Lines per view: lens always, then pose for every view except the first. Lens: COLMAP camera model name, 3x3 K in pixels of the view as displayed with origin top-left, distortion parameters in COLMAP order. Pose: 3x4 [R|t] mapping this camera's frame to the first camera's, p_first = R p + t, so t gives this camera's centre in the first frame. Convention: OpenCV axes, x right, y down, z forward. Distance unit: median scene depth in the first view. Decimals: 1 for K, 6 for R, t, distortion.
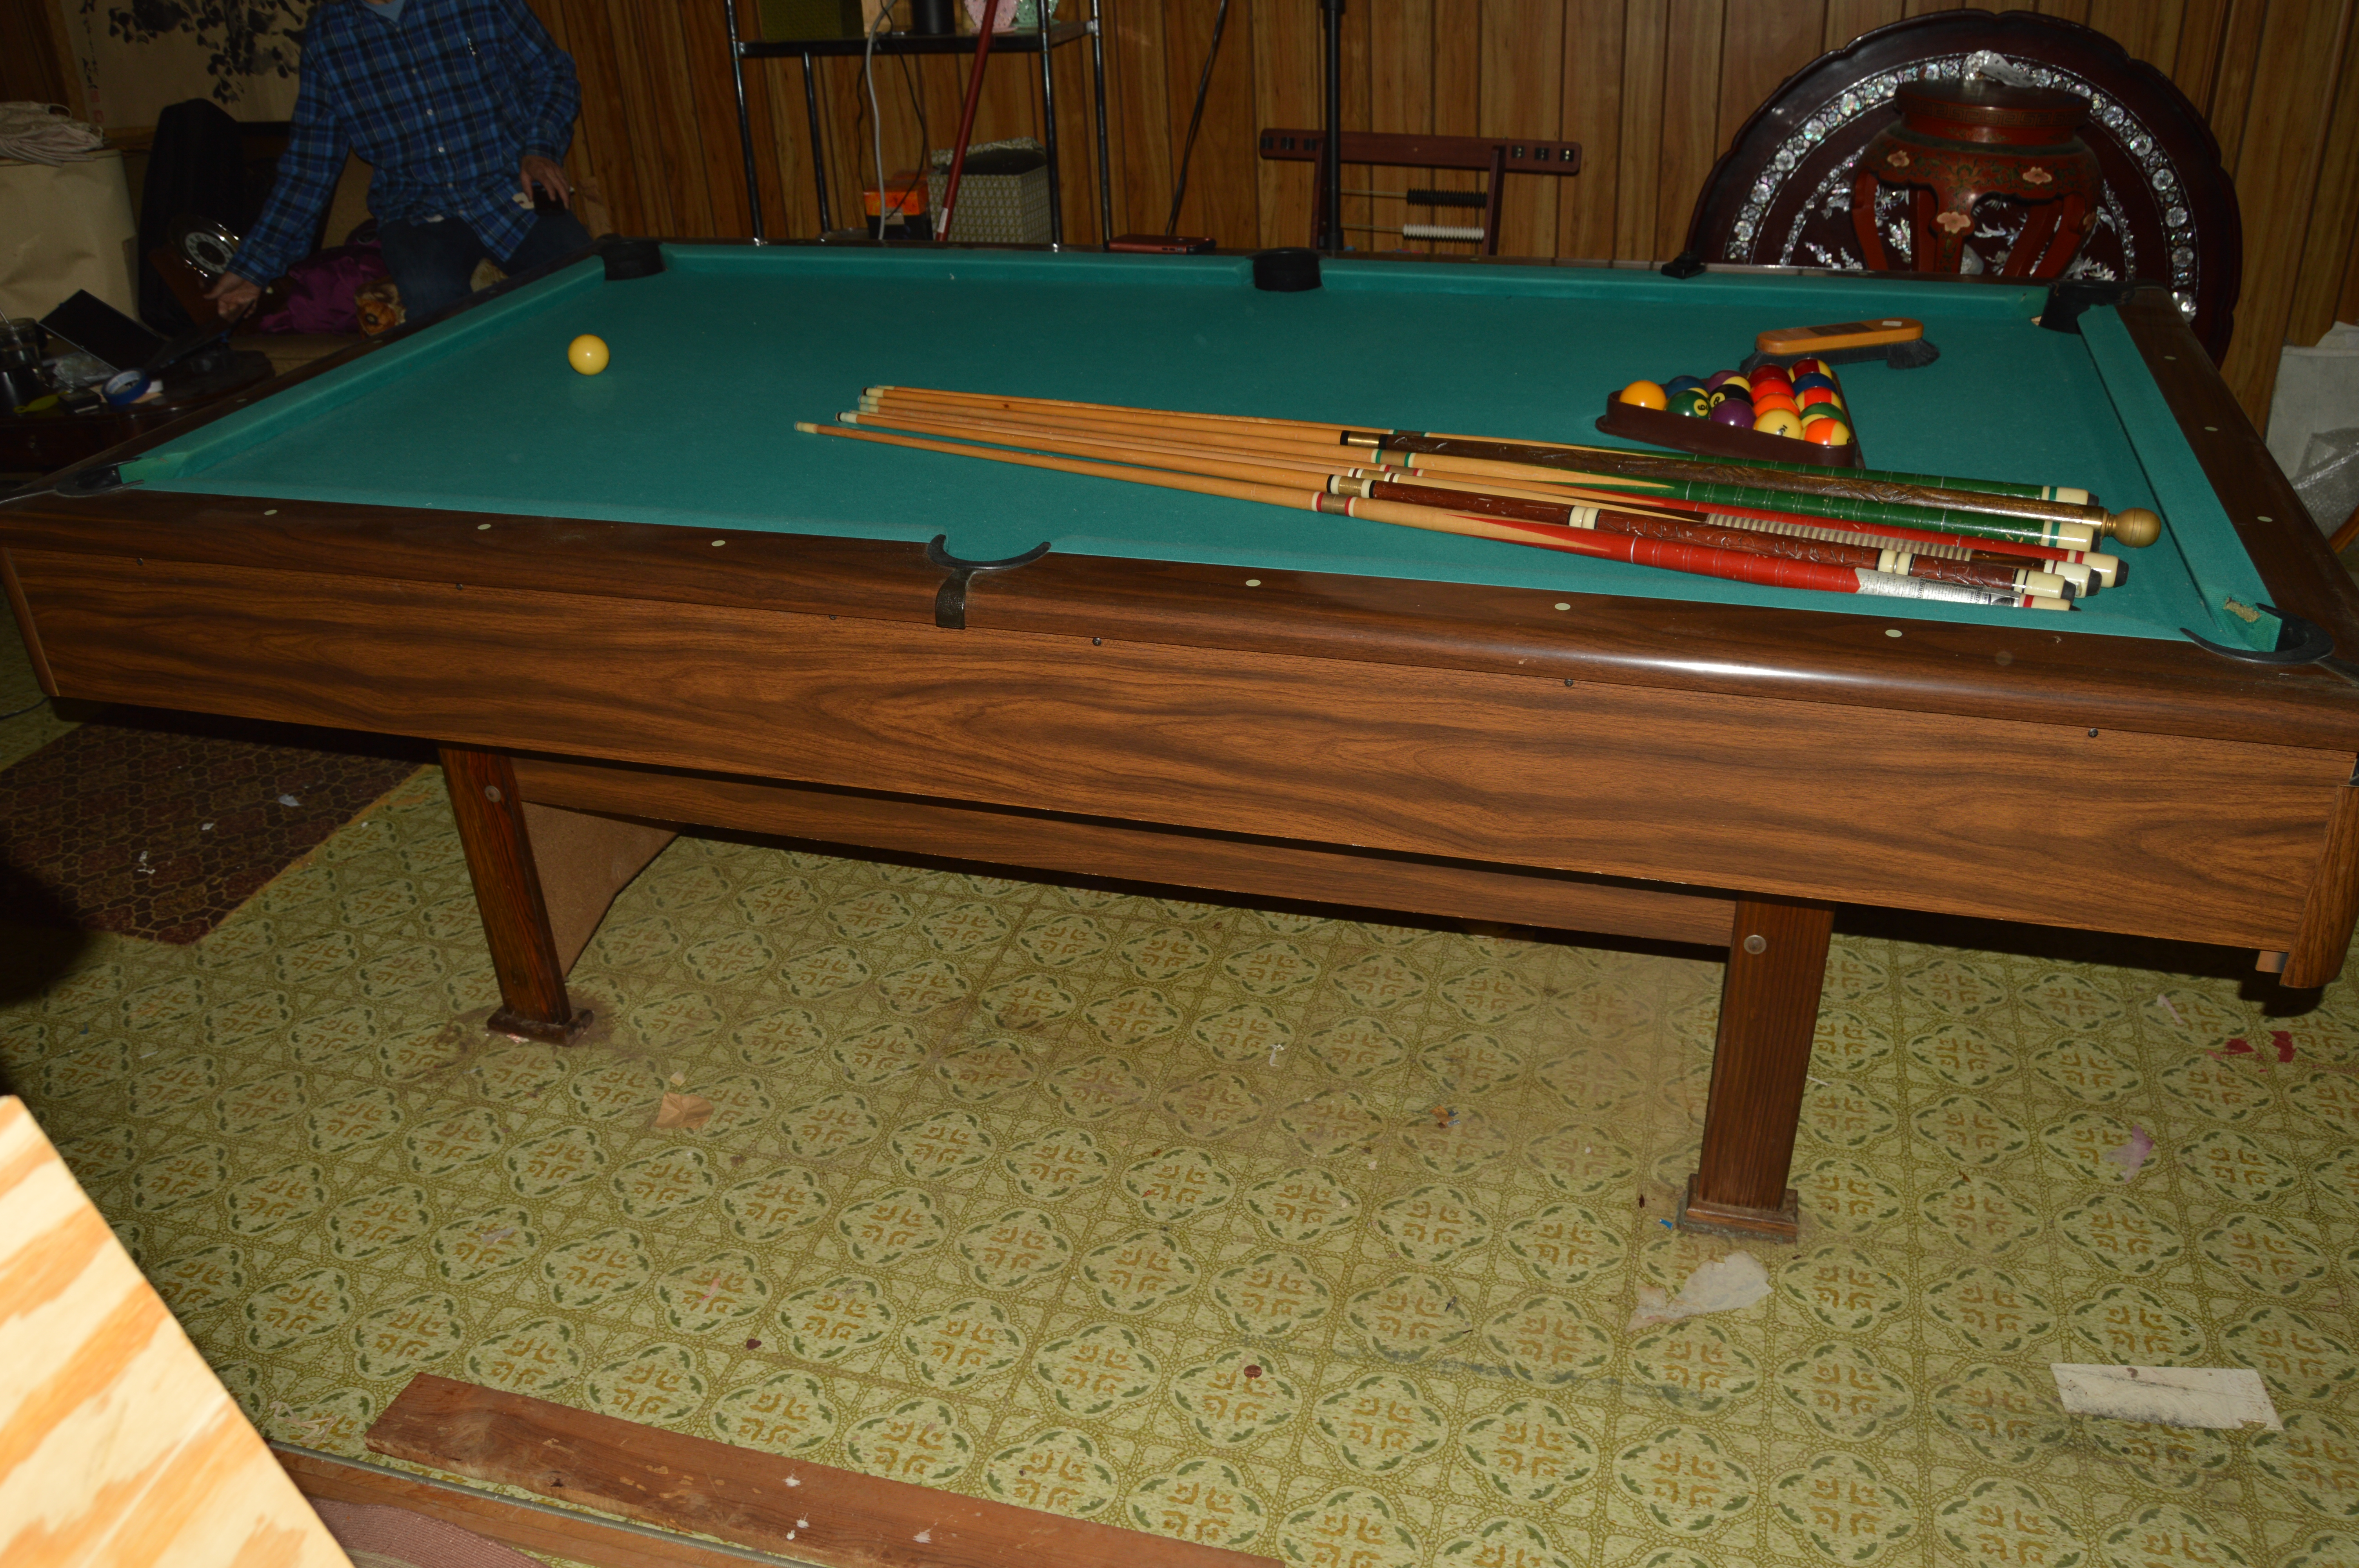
lens RADIAL K [[1884.1, 0, 1179.9], [0, 1884.1, 811.3], [0, 0, 1]] dist [-0.101185, 0.043583]
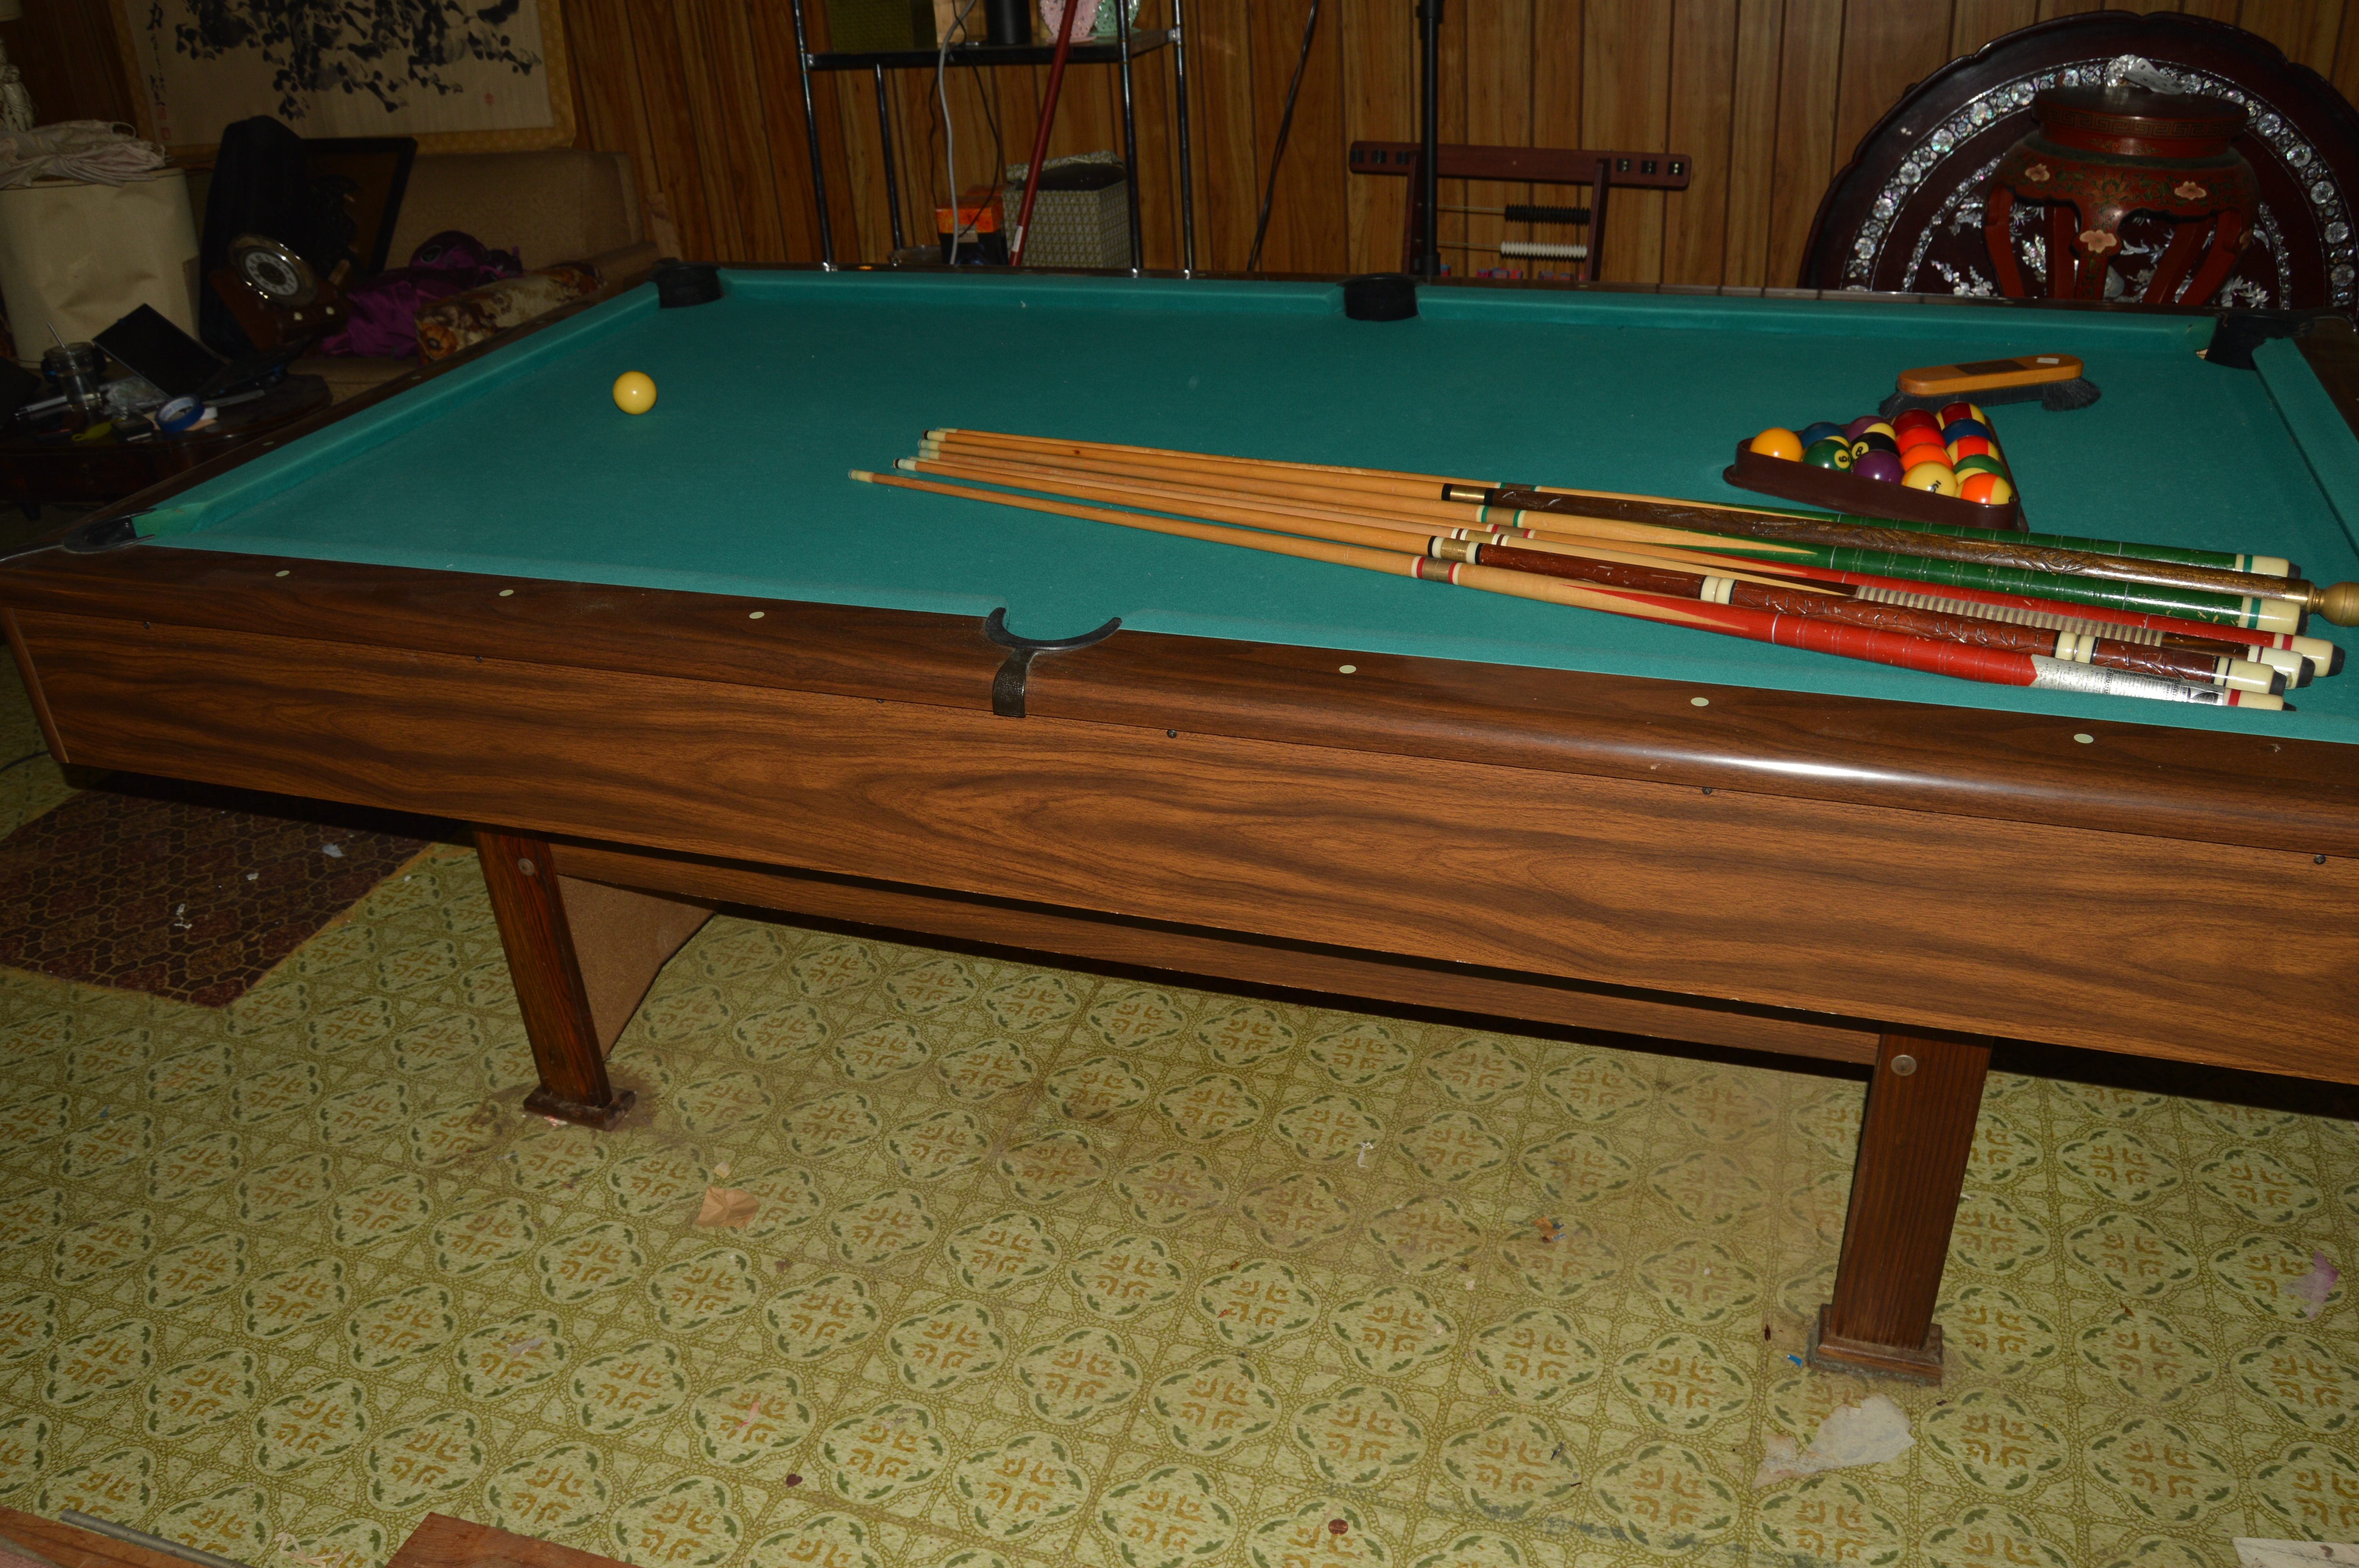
lens RADIAL K [[1855.7, 0, 1180.3], [0, 1855.7, 791.5], [0, 0, 1]] dist [-0.100319, 0.043159]
pose [[0.999052, 0.006705, -0.043018, -0.001622], [-0.006880, 0.999969, -0.003917, -0.048513], [0.042990, 0.004209, 0.999067, 0.098197]]
